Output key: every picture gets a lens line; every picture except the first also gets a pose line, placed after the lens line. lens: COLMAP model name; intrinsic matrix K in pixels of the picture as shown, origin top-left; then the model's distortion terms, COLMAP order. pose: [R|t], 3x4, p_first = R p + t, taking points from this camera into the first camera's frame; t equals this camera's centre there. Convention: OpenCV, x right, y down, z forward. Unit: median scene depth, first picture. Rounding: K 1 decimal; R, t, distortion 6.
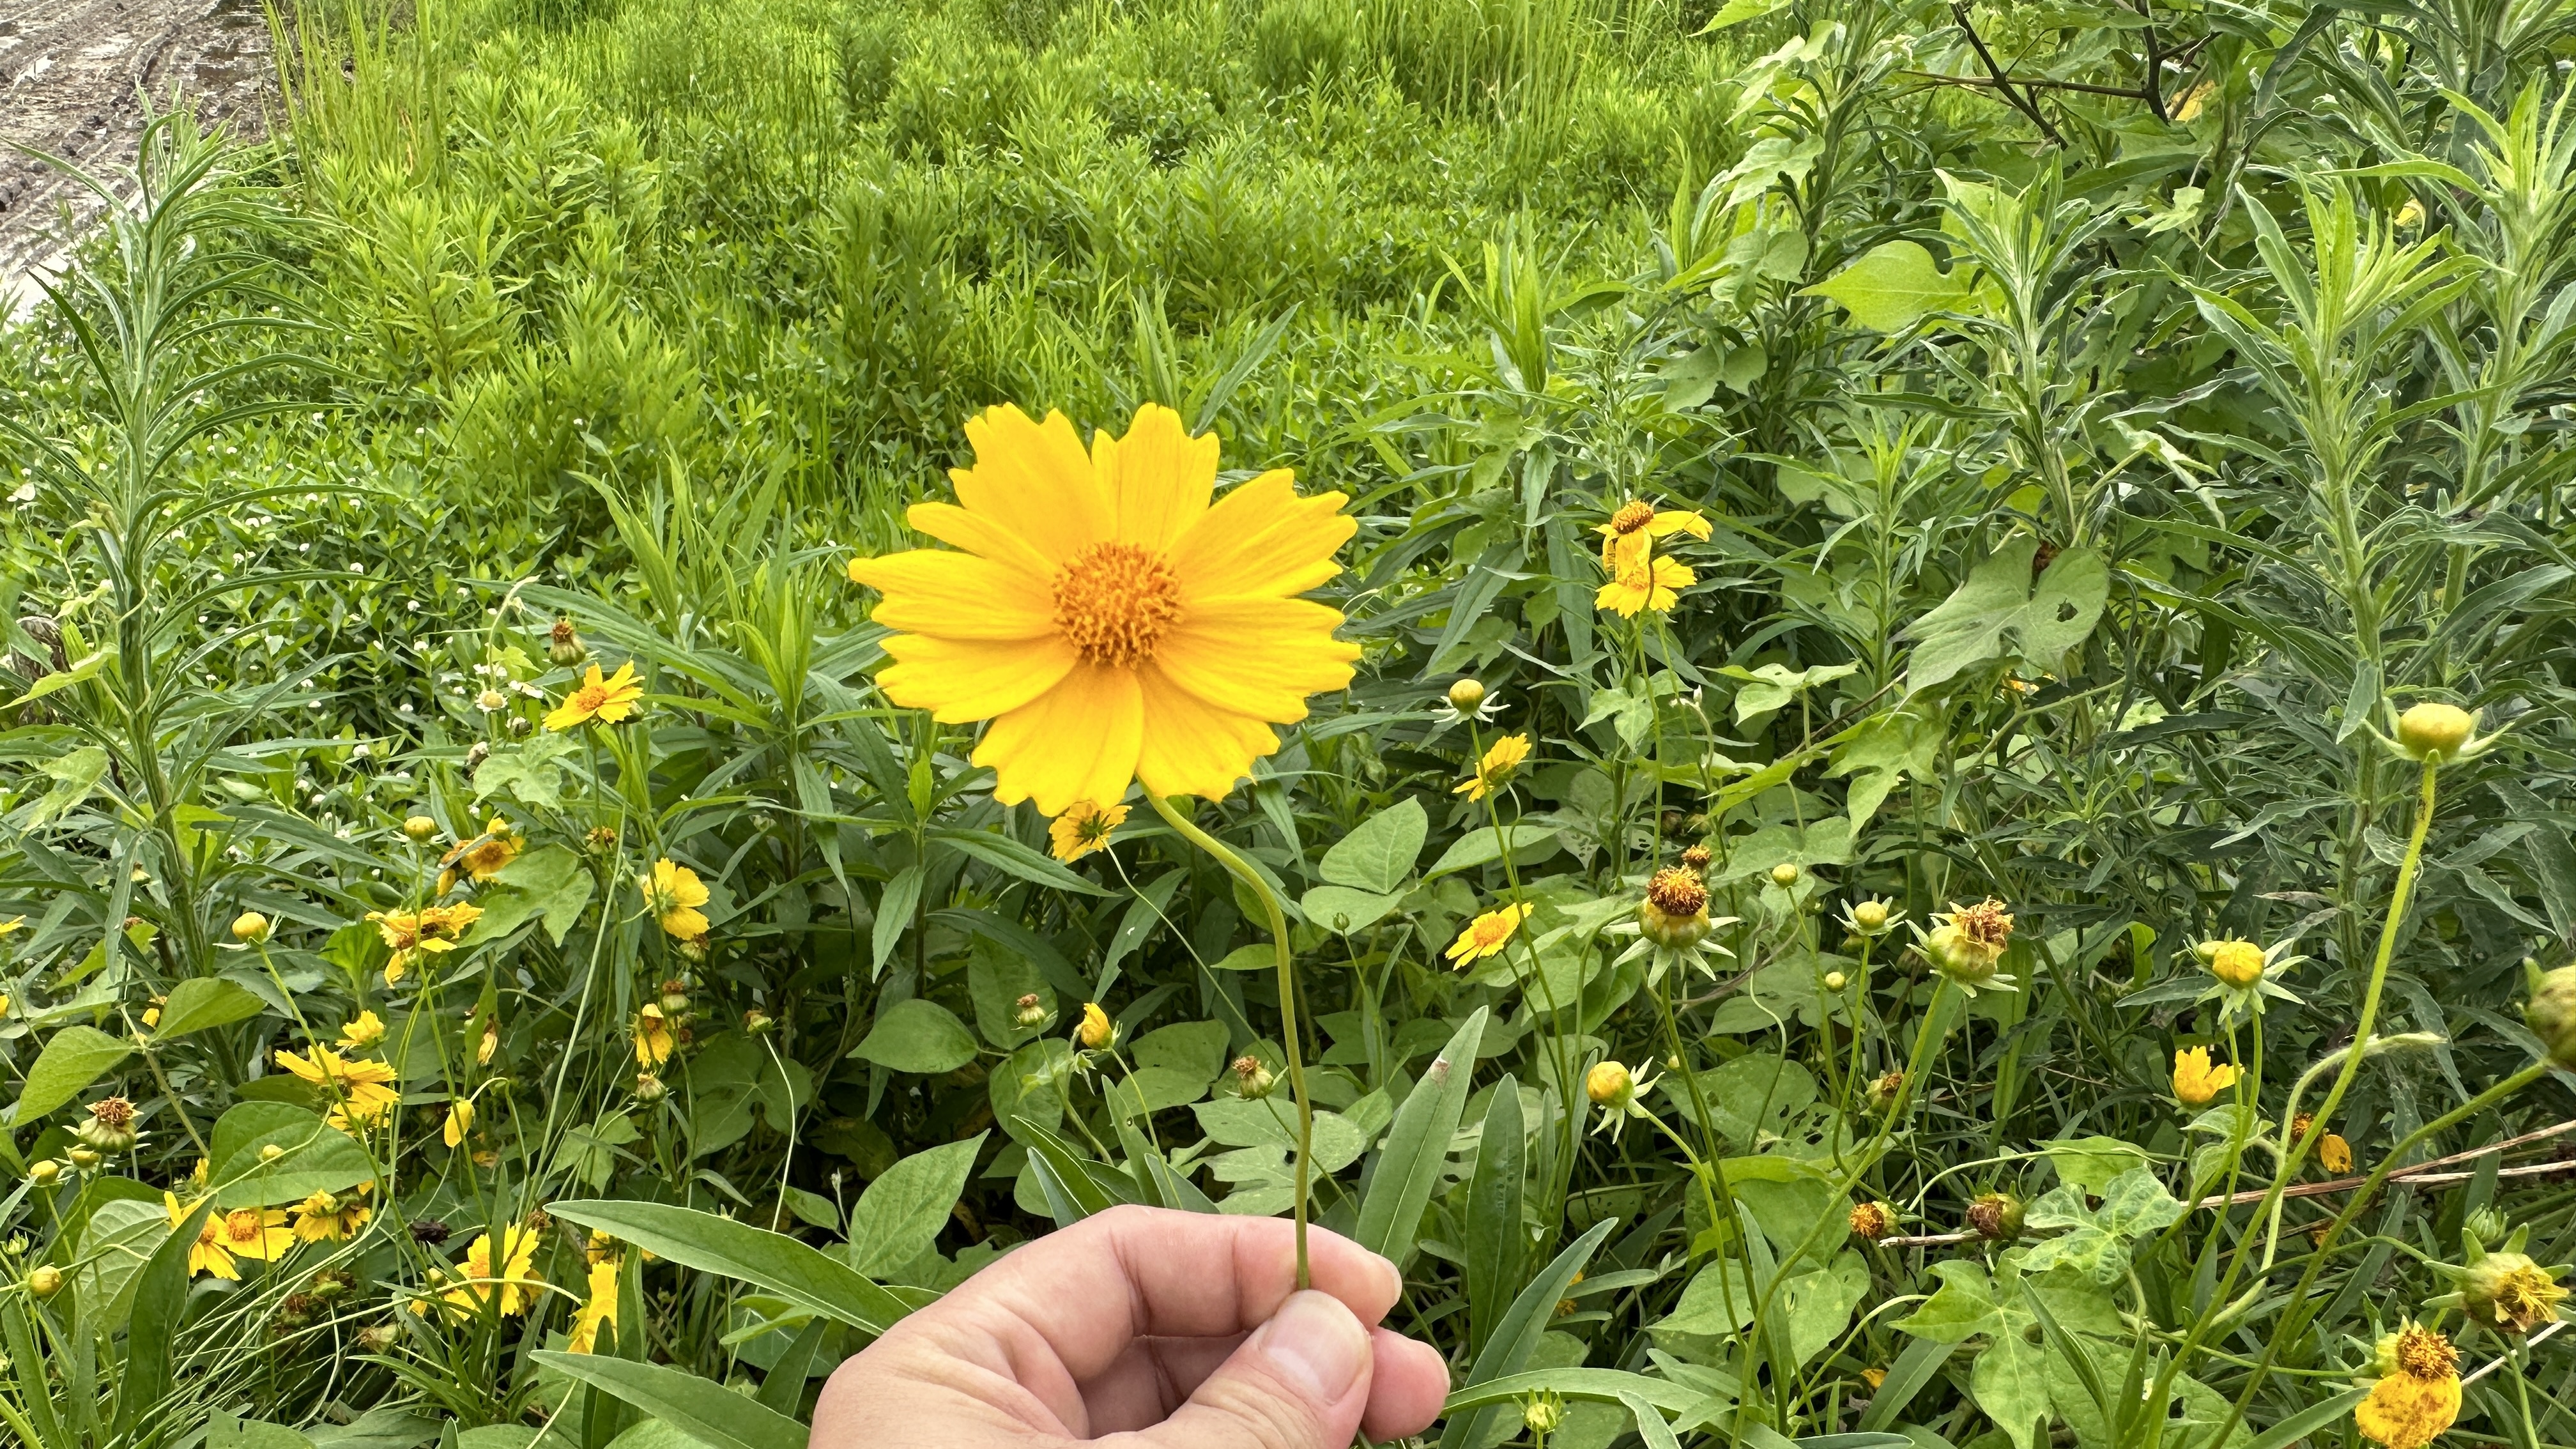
lens RADIAL K [[1792.7, 0, 1288.0], [0, 1792.7, 724.5], [0, 0, 1]] dist [-0.006836, 0.059681]
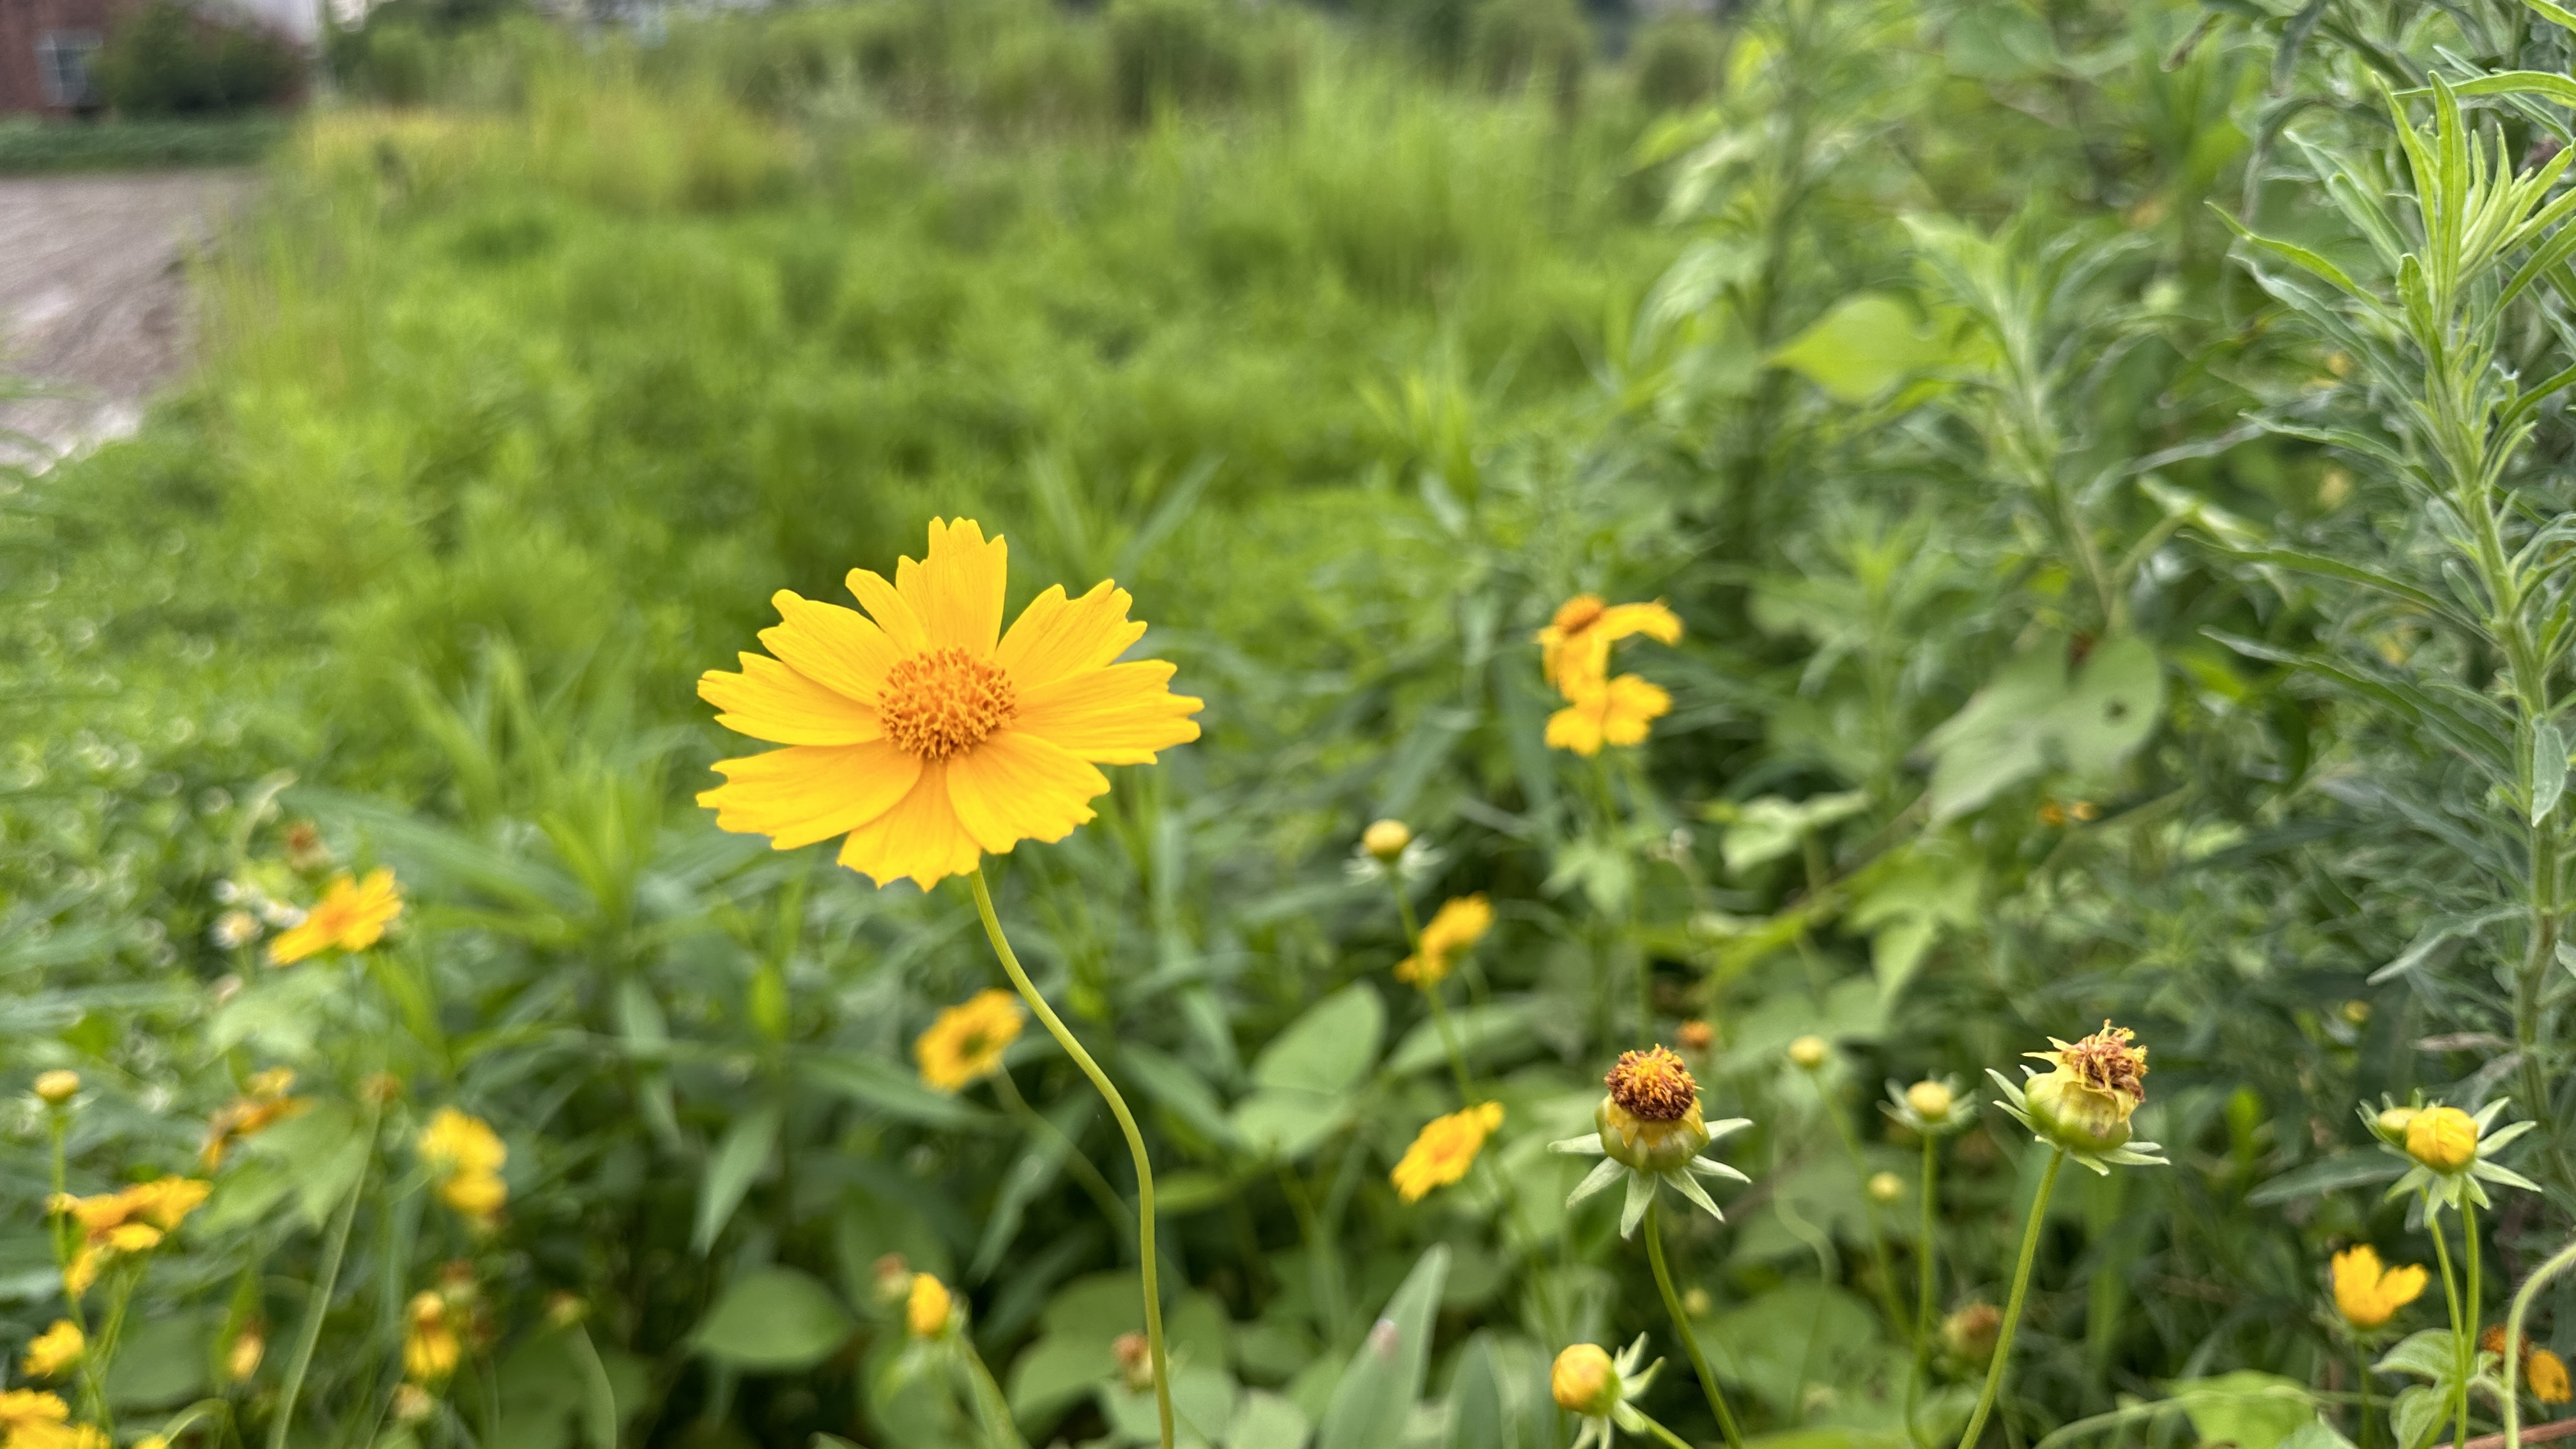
lens RADIAL K [[1813.8, 0, 1280.1], [0, 1813.8, 653.4], [0, 0, 1]] dist [0.065639, -0.123241]
pose [[0.998484, -0.054270, 0.009221, 0.037049], [0.055038, 0.987328, -0.148846, 0.013059], [-0.001026, 0.149128, 0.988817, 0.140494]]
